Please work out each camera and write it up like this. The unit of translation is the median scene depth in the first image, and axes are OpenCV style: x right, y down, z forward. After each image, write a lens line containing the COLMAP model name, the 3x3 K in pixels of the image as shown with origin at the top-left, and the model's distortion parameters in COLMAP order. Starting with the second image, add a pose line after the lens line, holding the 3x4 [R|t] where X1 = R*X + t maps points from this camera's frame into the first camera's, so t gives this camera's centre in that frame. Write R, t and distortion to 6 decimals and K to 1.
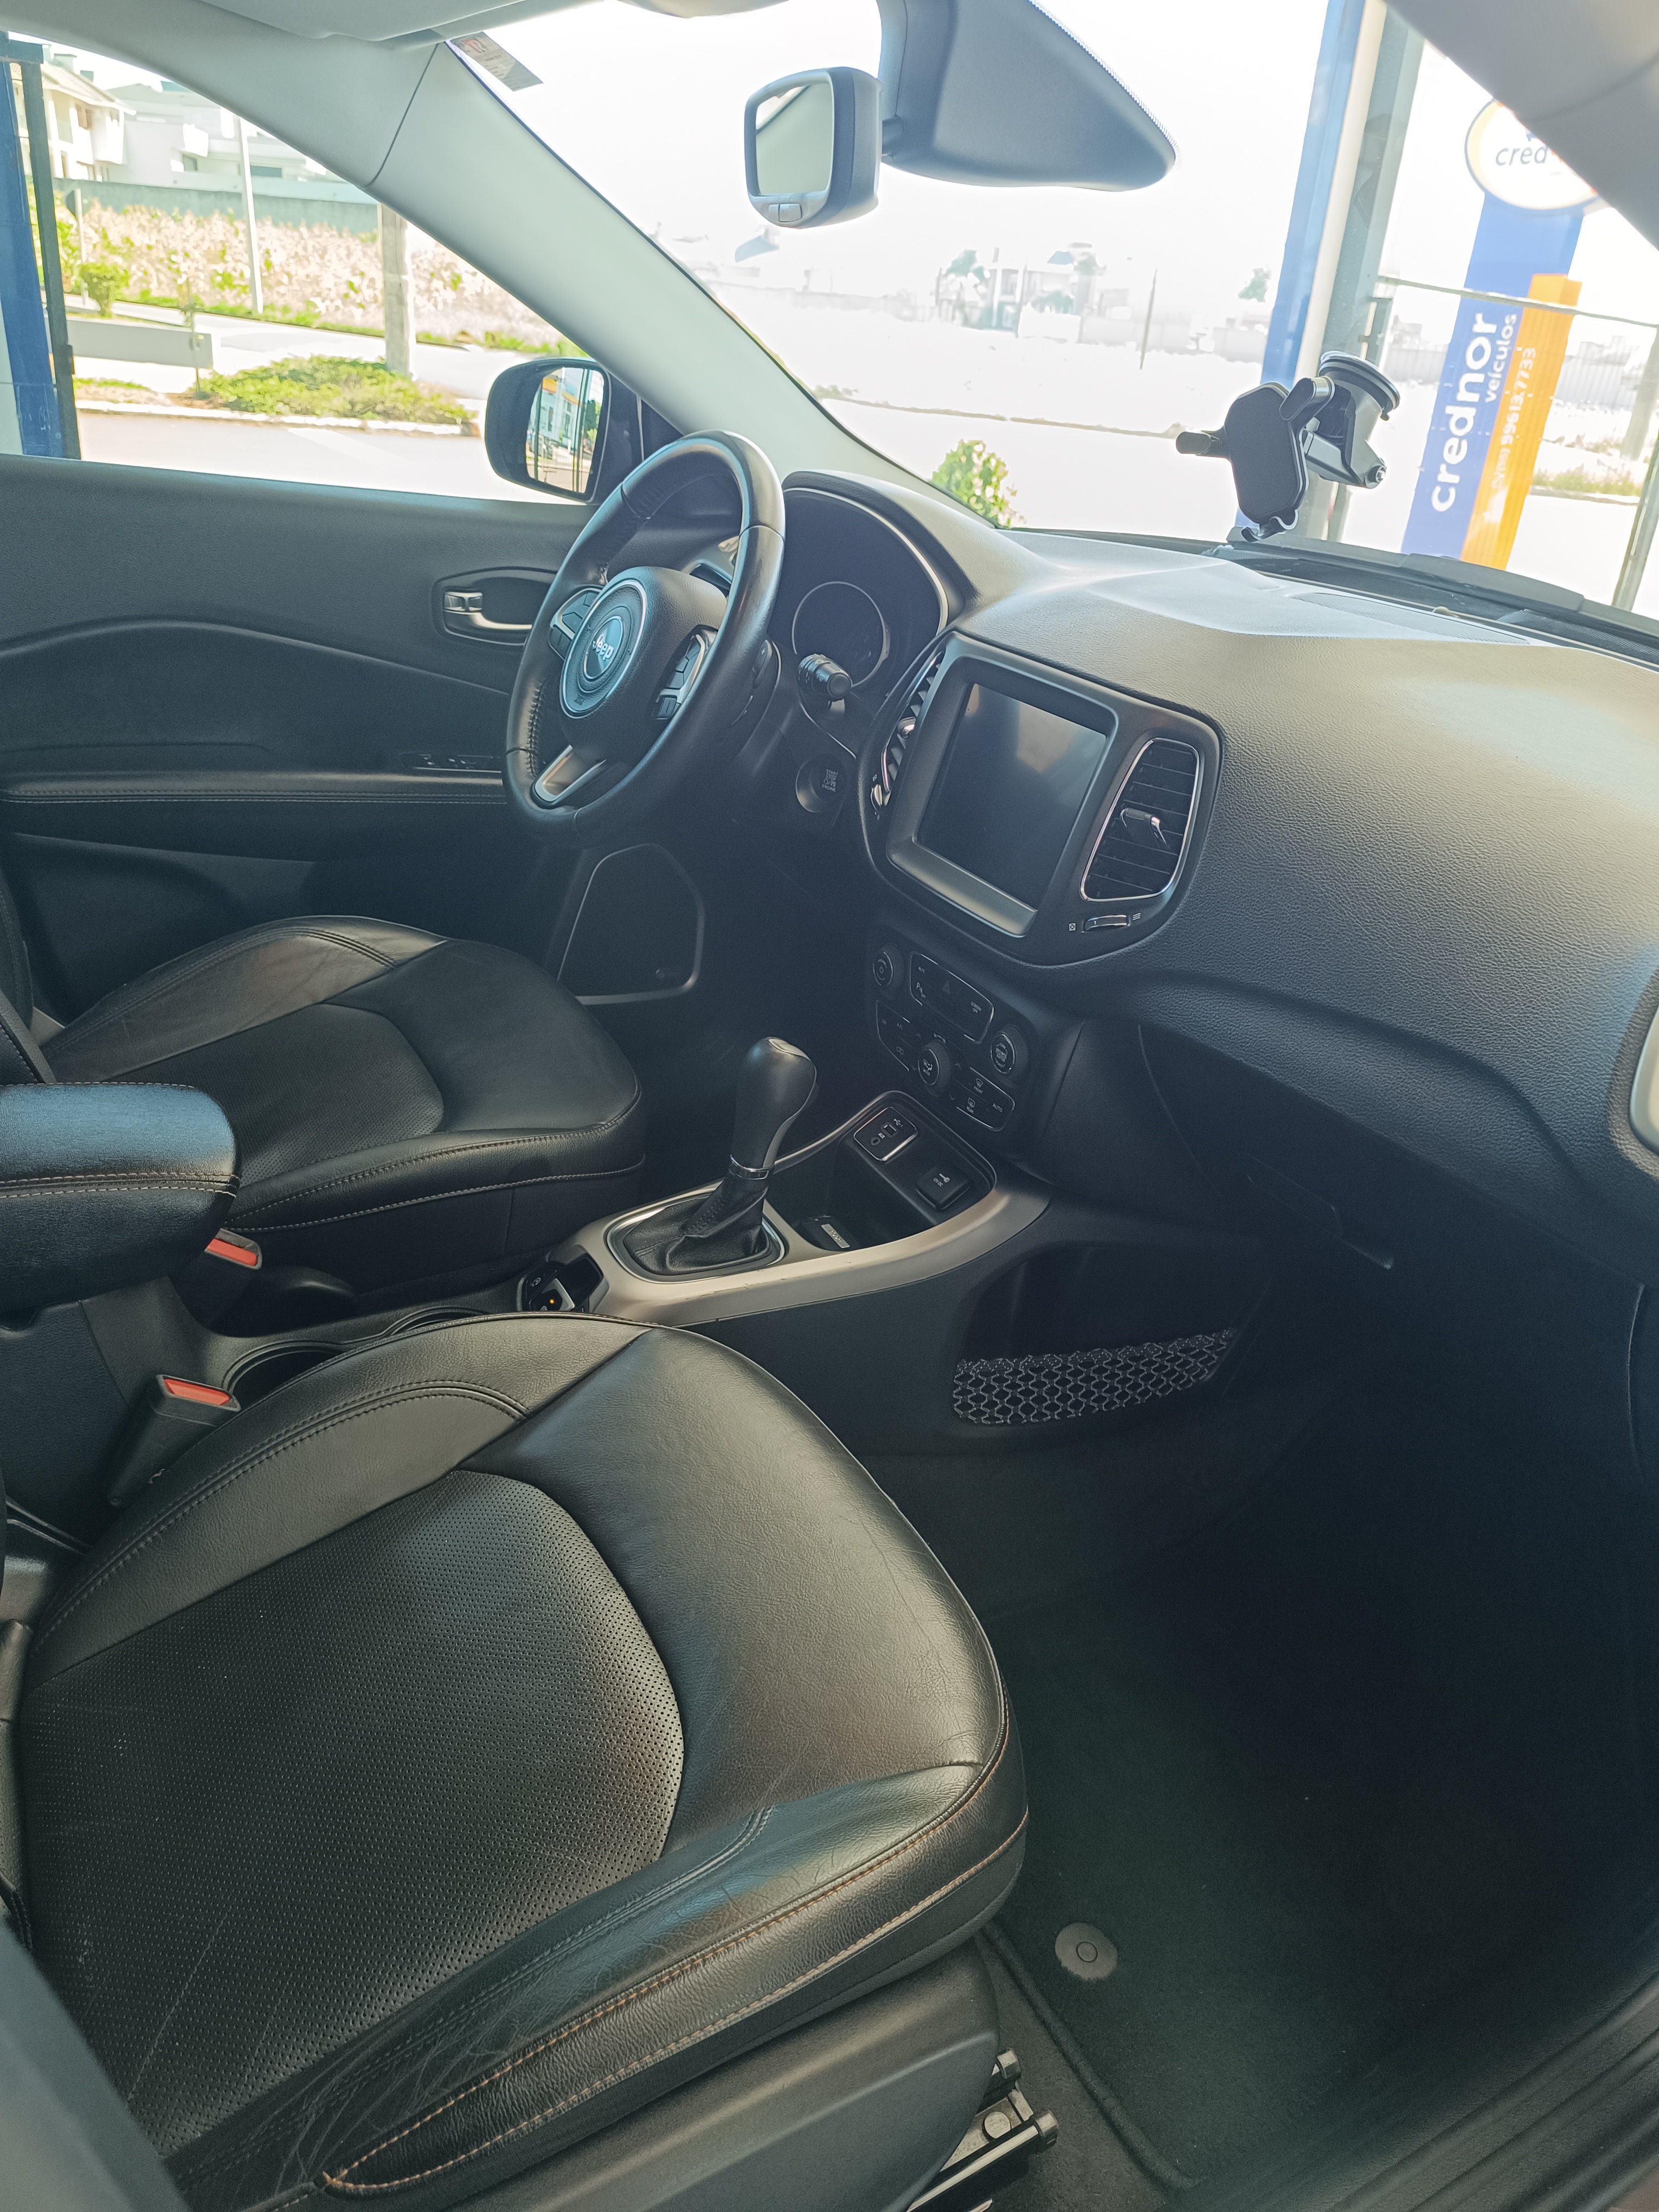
lens RADIAL K [[1516.6, 0, 829.6], [0, 1516.6, 1151.2], [0, 0, 1]] dist [0.009511, -0.012237]
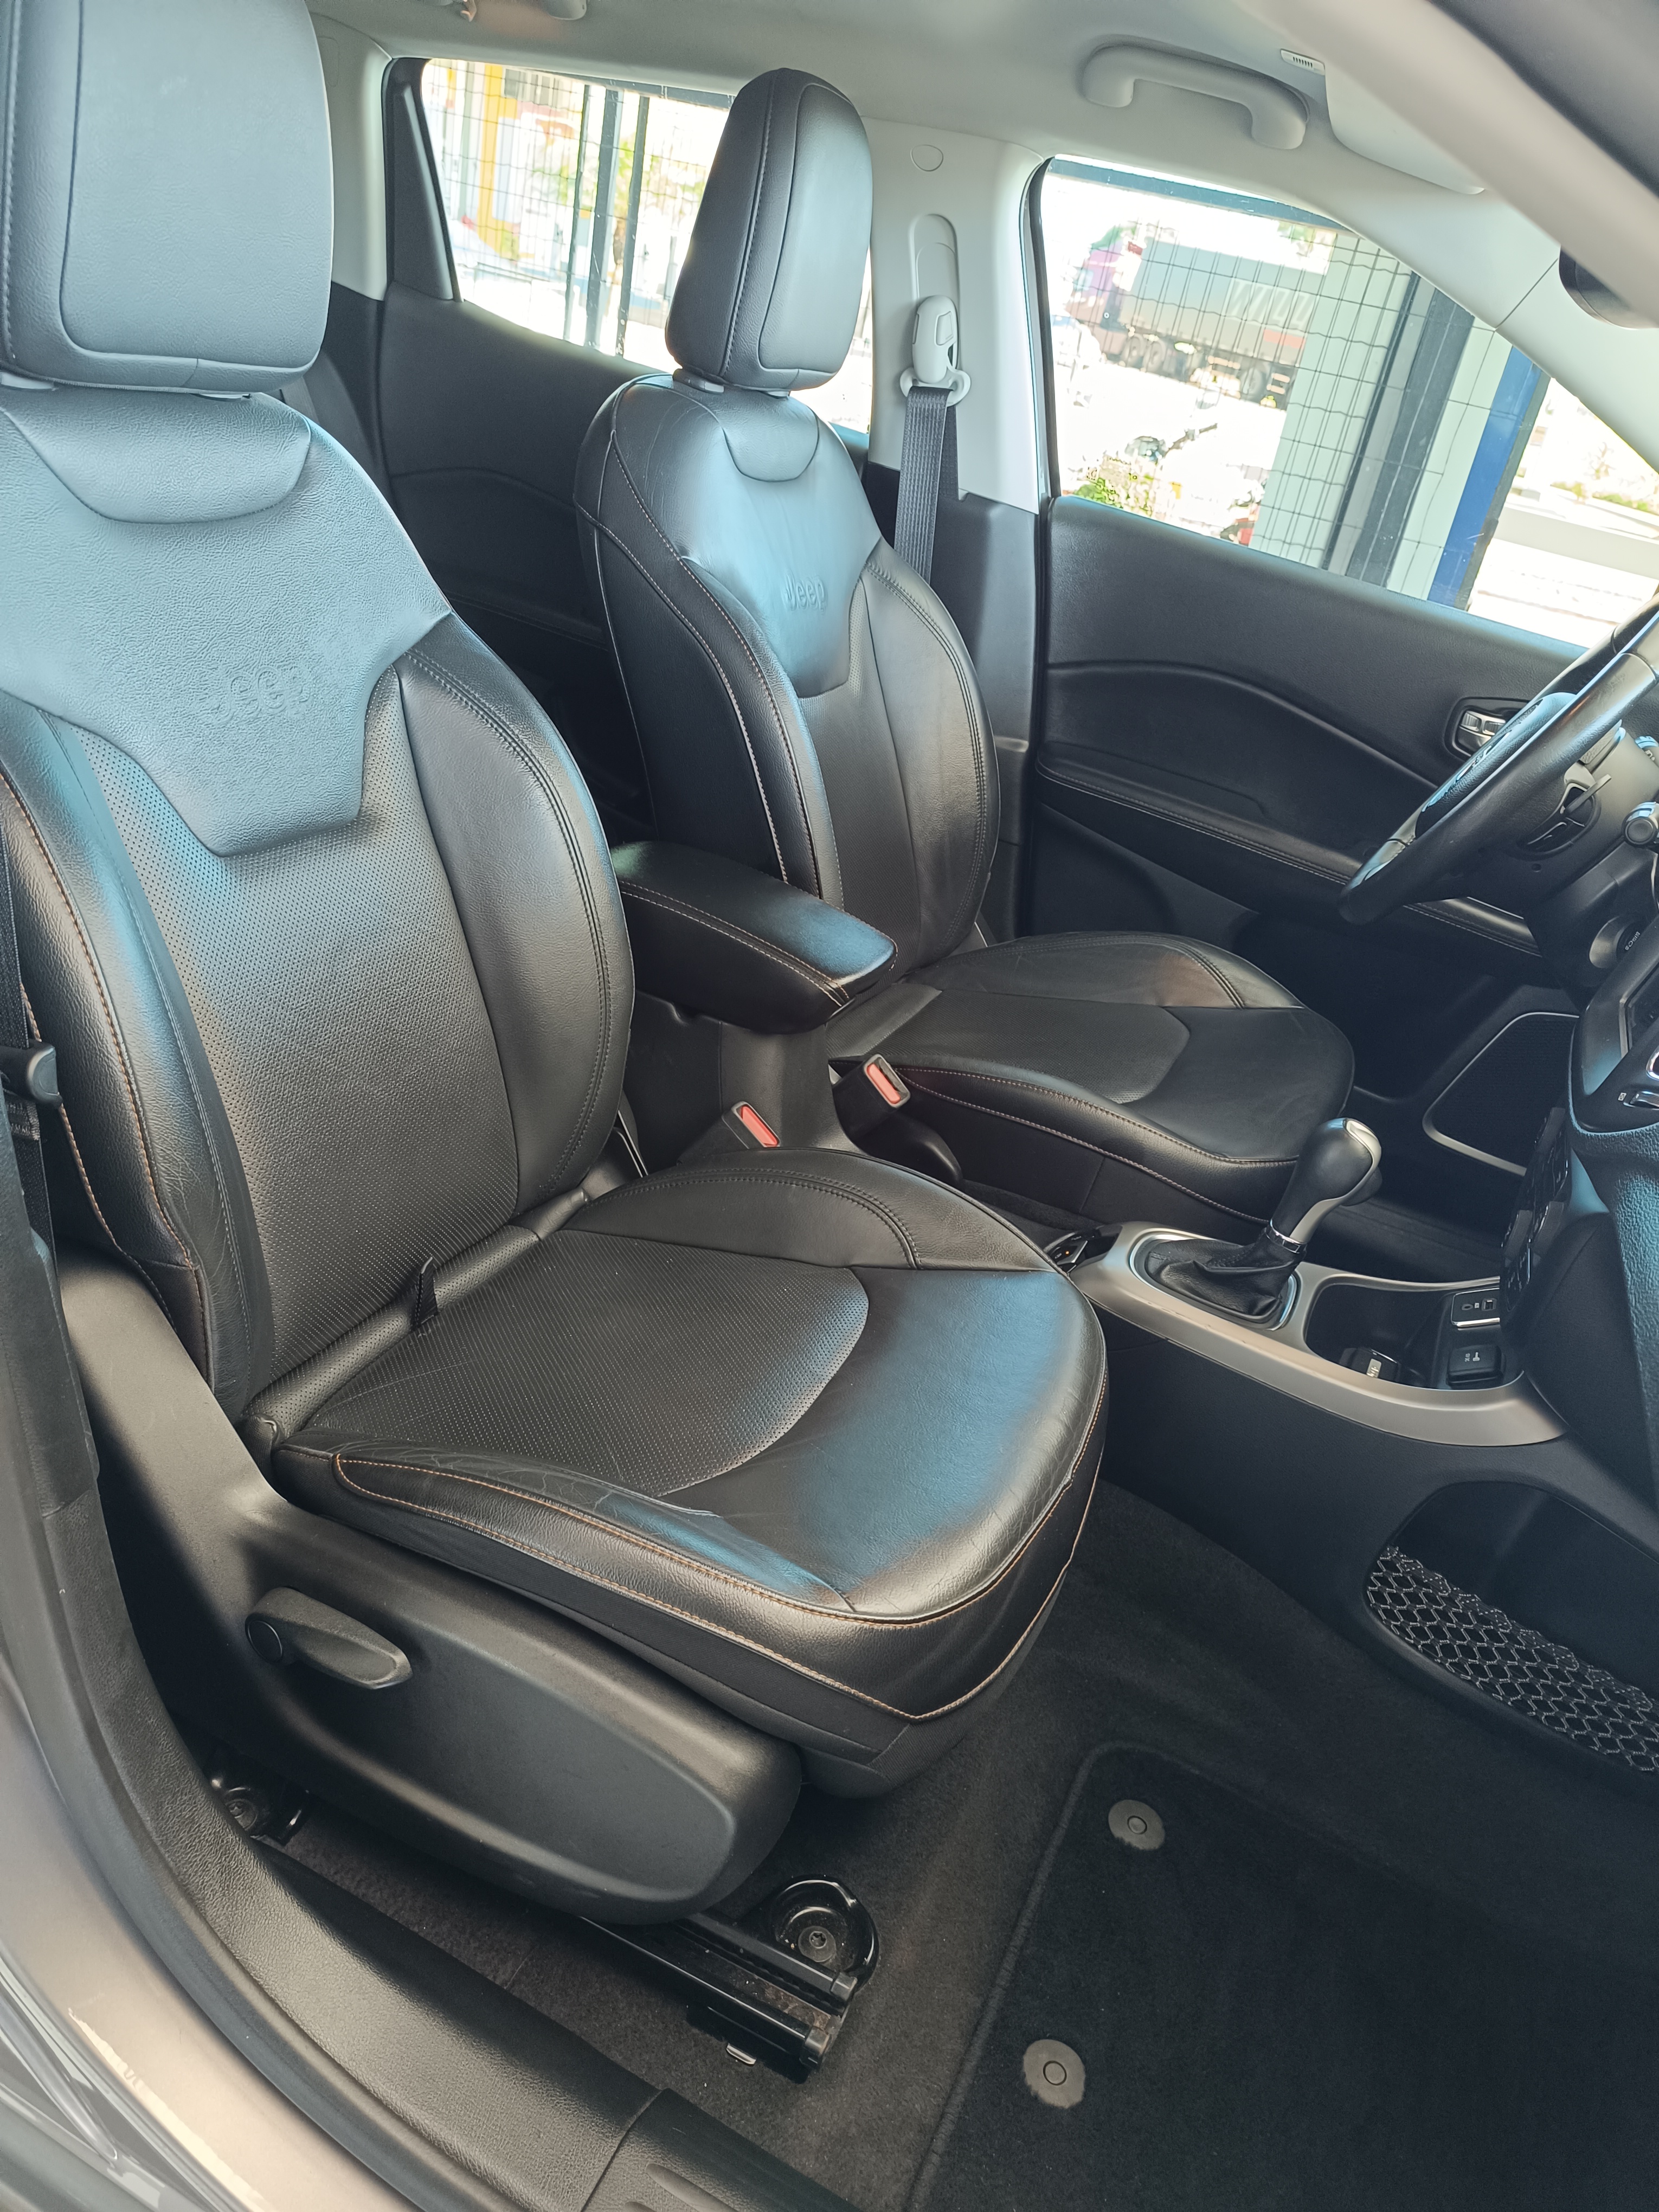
lens RADIAL K [[1516.6, 0, 829.6], [0, 1516.6, 1151.2], [0, 0, 1]] dist [0.009511, -0.012237]
pose [[0.587276, 0.405291, -0.700604, 0.443892], [-0.492919, 0.865656, 0.087587, 0.023322], [0.641980, 0.293903, 0.708155, 0.085451]]
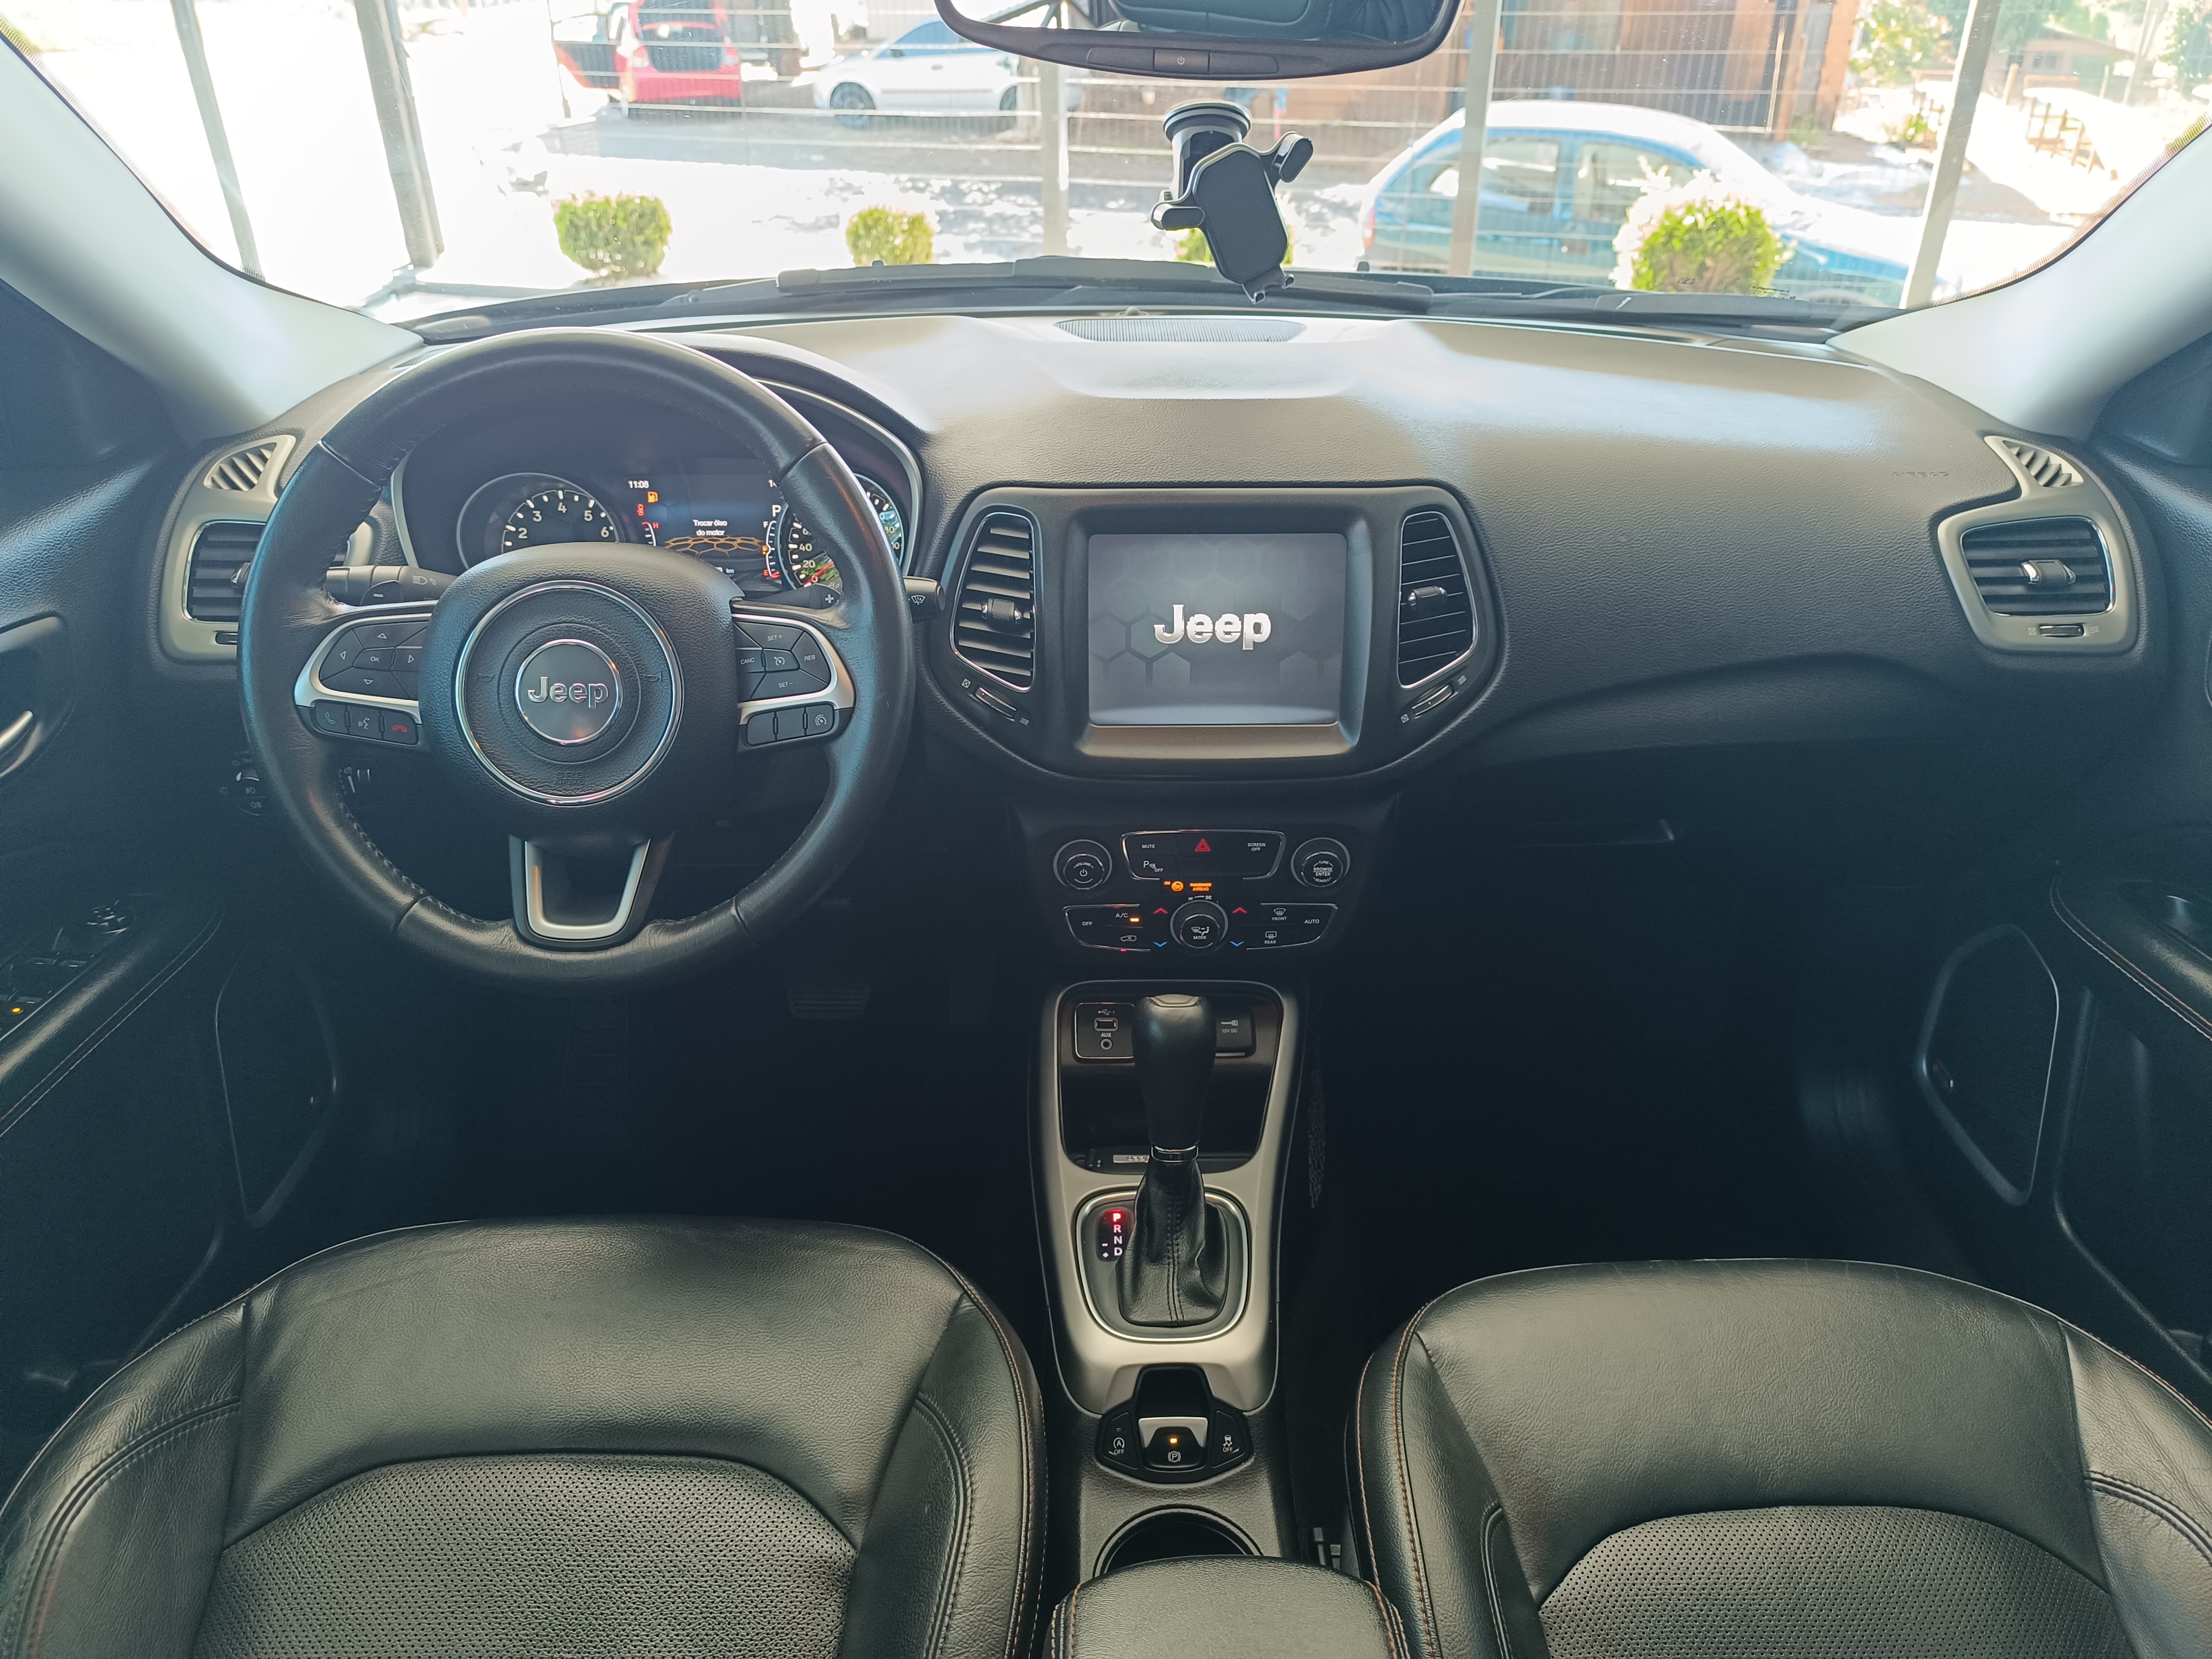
lens RADIAL K [[1516.6, 0, 1105.1], [0, 1516.6, 819.7], [0, 0, 1]] dist [0.009511, -0.012237]
pose [[0.460903, -0.489742, 0.740081, -0.596310], [0.453328, 0.846856, 0.278079, -0.388941], [-0.762930, 0.207332, 0.612333, 0.468711]]
